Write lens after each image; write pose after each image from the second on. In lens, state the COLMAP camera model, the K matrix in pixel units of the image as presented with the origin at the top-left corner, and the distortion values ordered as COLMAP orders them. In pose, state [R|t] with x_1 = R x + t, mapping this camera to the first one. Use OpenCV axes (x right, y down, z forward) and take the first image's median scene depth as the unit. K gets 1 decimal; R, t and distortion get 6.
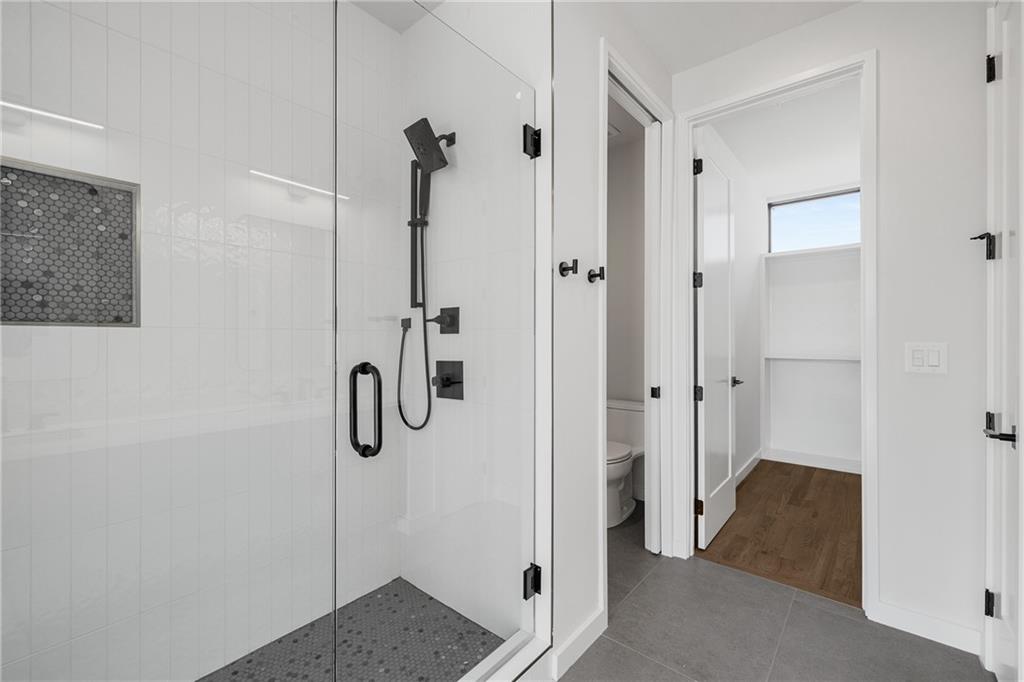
lens RADIAL K [[431.0, 0, 513.7], [0, 431.0, 335.6], [0, 0, 1]] dist [0.002138, 0.000990]
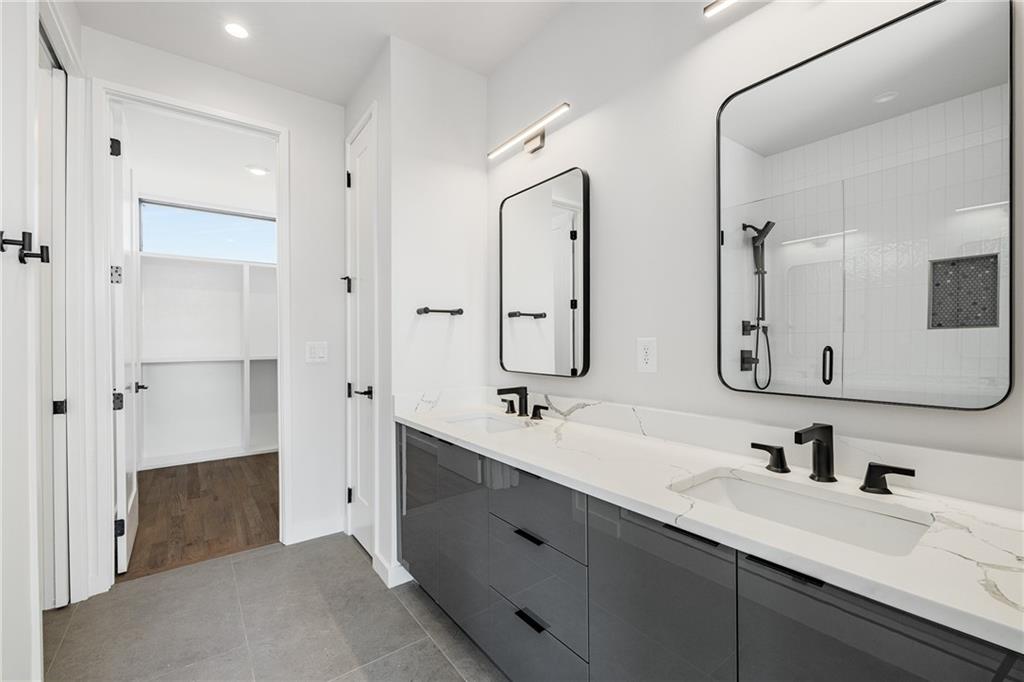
lens RADIAL K [[431.0, 0, 508.6], [0, 431.0, 341.8], [0, 0, 1]] dist [0.002138, 0.000990]
pose [[0.235630, -0.001248, 0.971842, -0.258620], [0.000609, 0.999999, 0.001136, 0.009868], [-0.971843, 0.000325, 0.235631, -0.001012]]
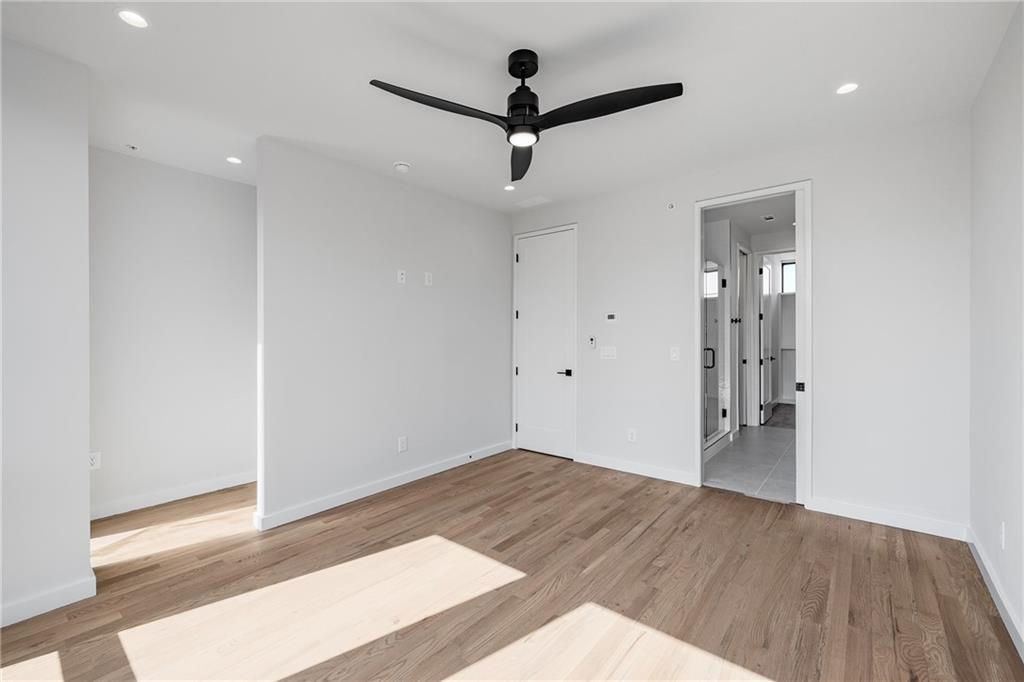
lens RADIAL K [[431.0, 0, 510.0], [0, 431.0, 334.9], [0, 0, 1]] dist [0.002138, 0.000990]
pose [[0.999967, -0.002310, 0.007733, -1.065494], [0.002231, 0.999946, 0.010137, -0.053207], [-0.007756, -0.010119, 0.999919, -1.515717]]
